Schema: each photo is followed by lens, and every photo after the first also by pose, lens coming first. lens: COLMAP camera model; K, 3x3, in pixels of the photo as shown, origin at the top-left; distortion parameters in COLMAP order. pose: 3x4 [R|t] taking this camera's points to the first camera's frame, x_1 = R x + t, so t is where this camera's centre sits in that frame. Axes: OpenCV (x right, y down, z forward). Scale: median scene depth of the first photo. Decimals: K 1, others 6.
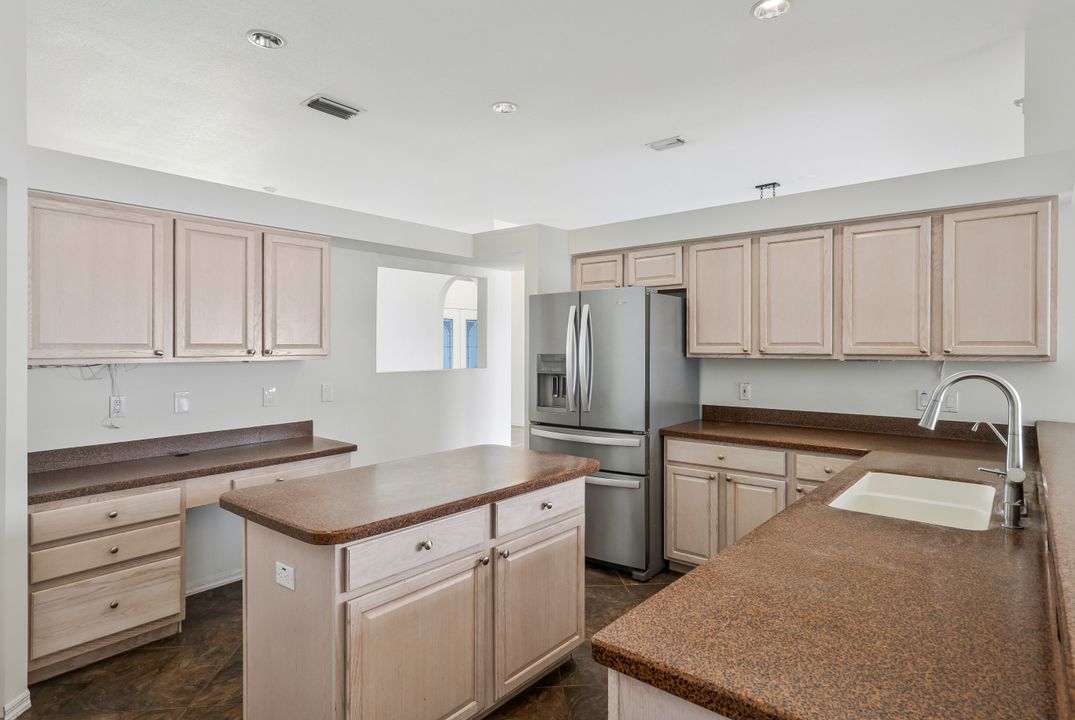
lens RADIAL K [[573.3, 0, 534.3], [0, 573.3, 347.9], [0, 0, 1]] dist [-0.002446, -0.000922]
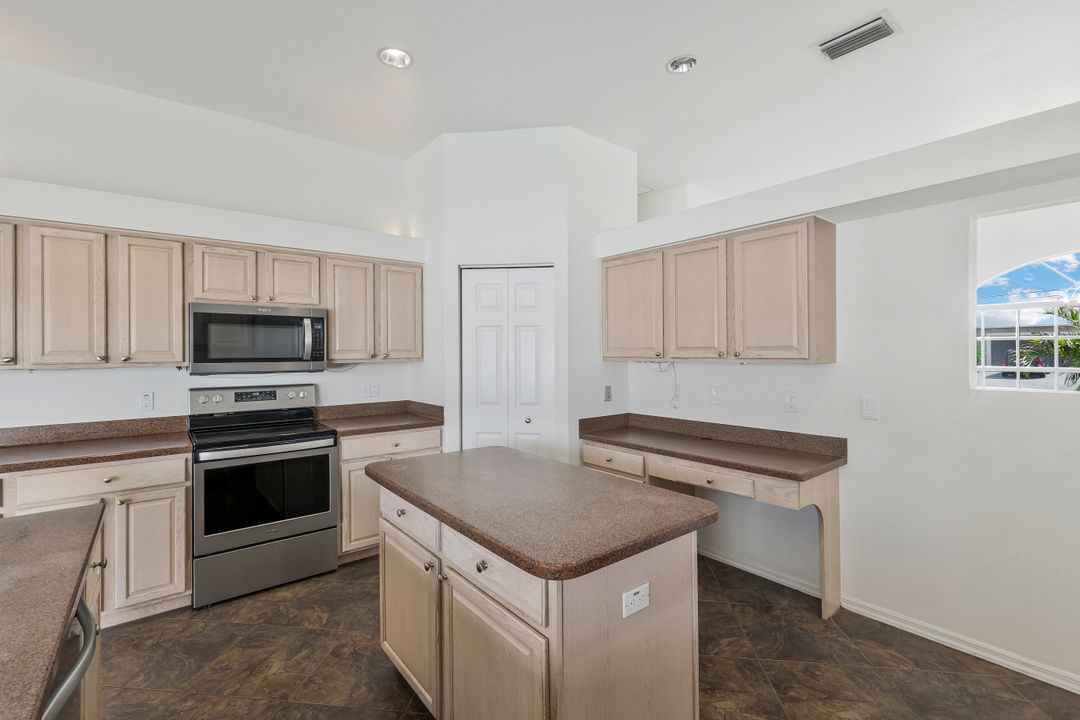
lens RADIAL K [[457.8, 0, 525.5], [0, 457.8, 351.0], [0, 0, 1]] dist [-0.020153, -0.000004]
pose [[-0.225025, 0.001306, -0.974352, 0.397079], [0.003119, 0.999995, 0.000620, -0.000529], [0.974348, -0.002899, -0.225028, 0.828687]]
